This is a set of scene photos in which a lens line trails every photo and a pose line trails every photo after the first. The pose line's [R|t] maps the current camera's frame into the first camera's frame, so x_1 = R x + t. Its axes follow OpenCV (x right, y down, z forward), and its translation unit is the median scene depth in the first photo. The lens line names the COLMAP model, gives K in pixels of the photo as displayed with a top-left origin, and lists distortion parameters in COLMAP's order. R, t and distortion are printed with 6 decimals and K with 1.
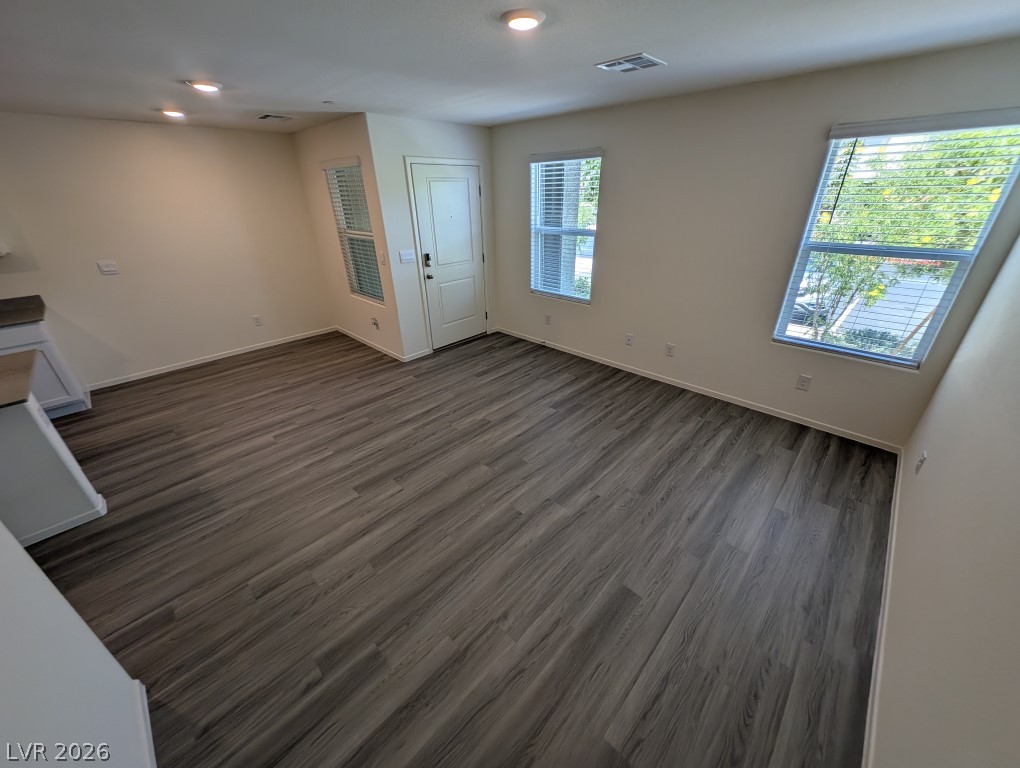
lens RADIAL K [[383.4, 0, 513.1], [0, 383.4, 384.2], [0, 0, 1]] dist [0.014645, -0.006690]
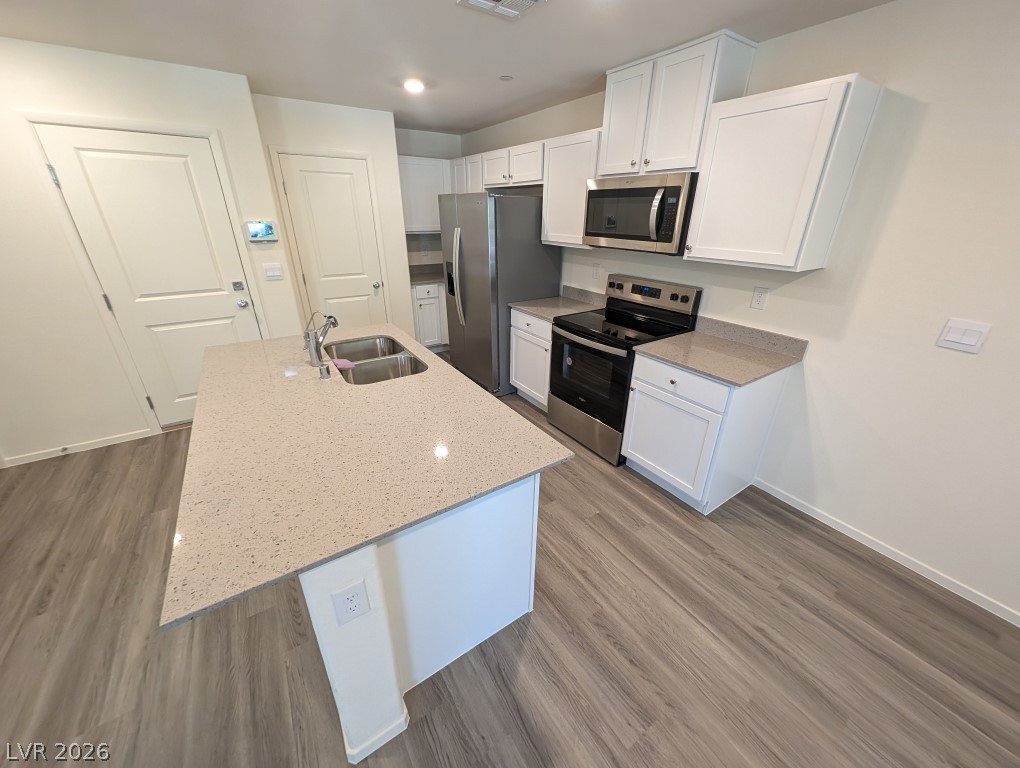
lens RADIAL K [[383.4, 0, 513.1], [0, 383.4, 384.2], [0, 0, 1]] dist [0.014645, -0.006690]
pose [[-0.214701, 0.418577, -0.882438, -0.624656], [-0.446044, 0.761760, 0.469859, -0.273345], [0.868878, 0.494485, 0.023153, 0.670560]]
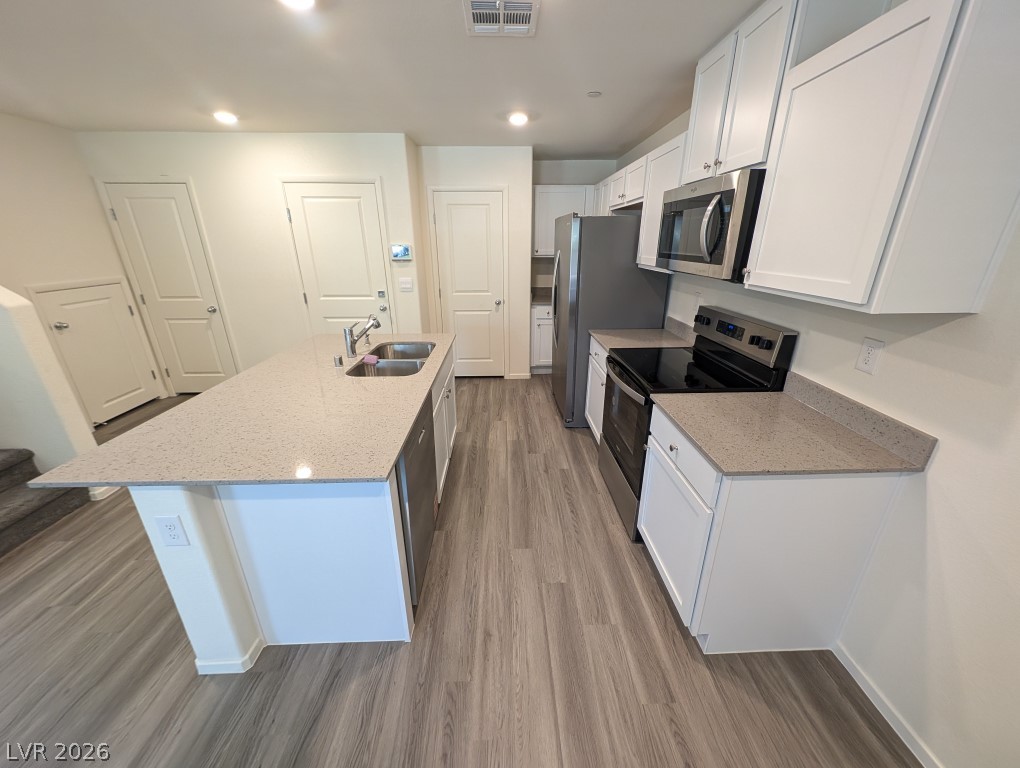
lens RADIAL K [[383.4, 0, 513.1], [0, 383.4, 384.2], [0, 0, 1]] dist [0.014645, -0.006690]
pose [[-0.702895, 0.272226, -0.657139, -0.817723], [-0.304956, 0.719313, 0.624172, -0.384456], [0.642604, 0.639126, -0.422585, 0.933861]]
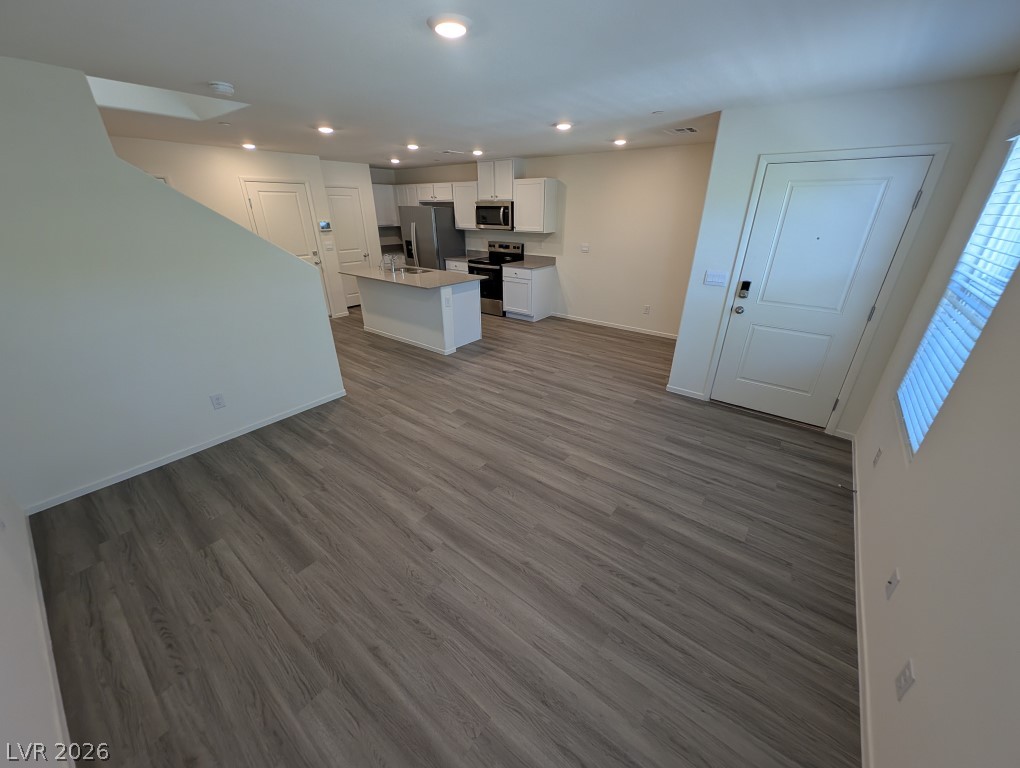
lens RADIAL K [[383.4, 0, 513.1], [0, 383.4, 384.2], [0, 0, 1]] dist [0.014645, -0.006690]
pose [[0.102323, 0.434908, -0.894642, 0.631297], [-0.449308, 0.822601, 0.348498, -0.295140], [0.887498, 0.366310, 0.279578, 0.581244]]
